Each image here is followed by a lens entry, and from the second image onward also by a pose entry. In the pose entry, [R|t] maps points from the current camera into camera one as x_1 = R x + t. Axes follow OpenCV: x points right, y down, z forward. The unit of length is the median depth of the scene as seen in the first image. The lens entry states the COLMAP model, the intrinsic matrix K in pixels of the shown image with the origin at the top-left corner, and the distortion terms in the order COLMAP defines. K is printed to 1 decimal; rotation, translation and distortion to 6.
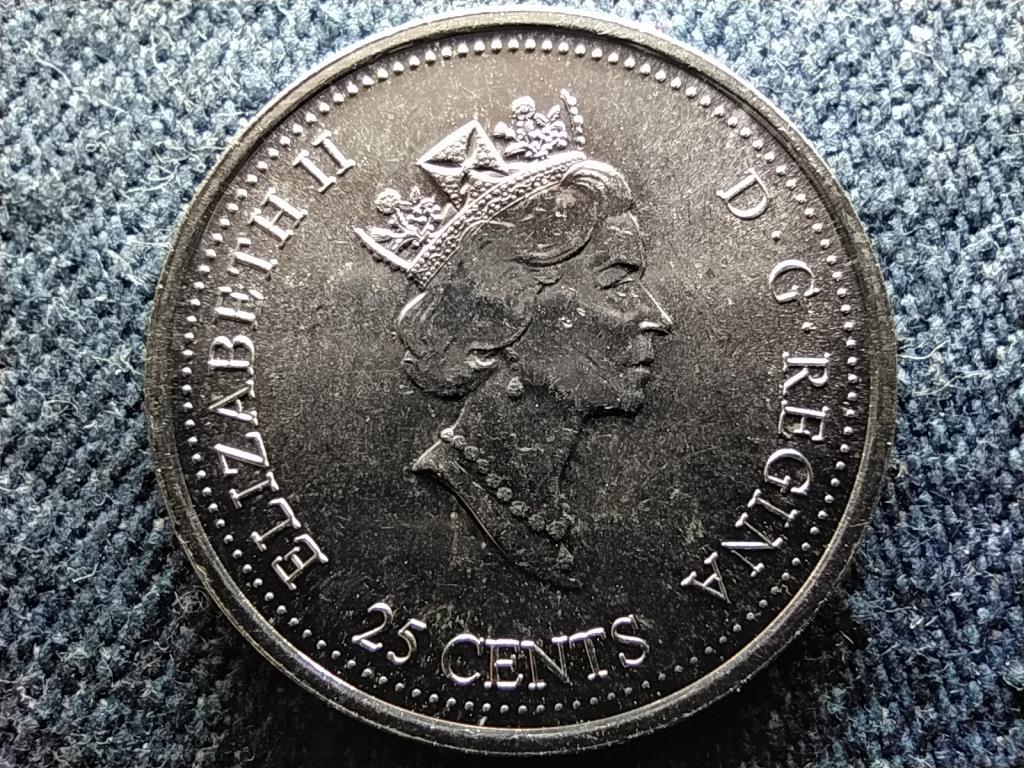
lens RADIAL K [[496.2, 0, 512.9], [0, 496.2, 393.4], [0, 0, 1]] dist [0.044181, -0.007769]
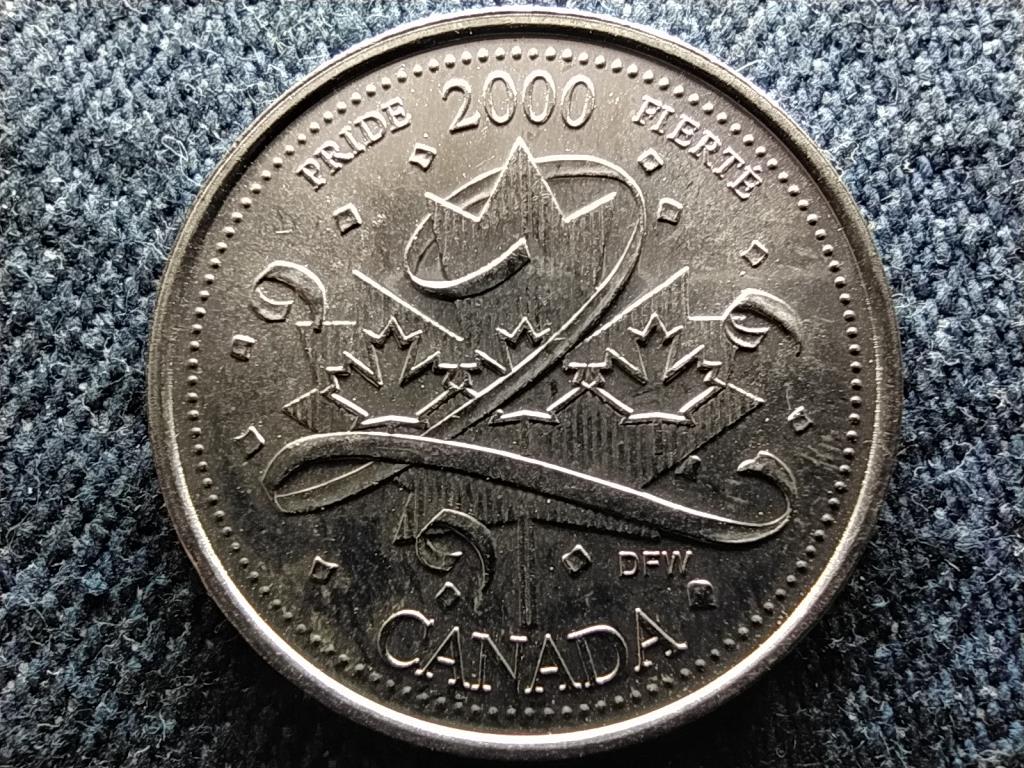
lens RADIAL K [[496.2, 0, 510.0], [0, 496.2, 398.4], [0, 0, 1]] dist [0.044181, -0.007769]
pose [[0.999760, -0.012937, 0.017654, -0.218252], [0.013099, 0.999873, -0.009125, 0.139390], [-0.017534, 0.009354, 0.999803, 0.002764]]
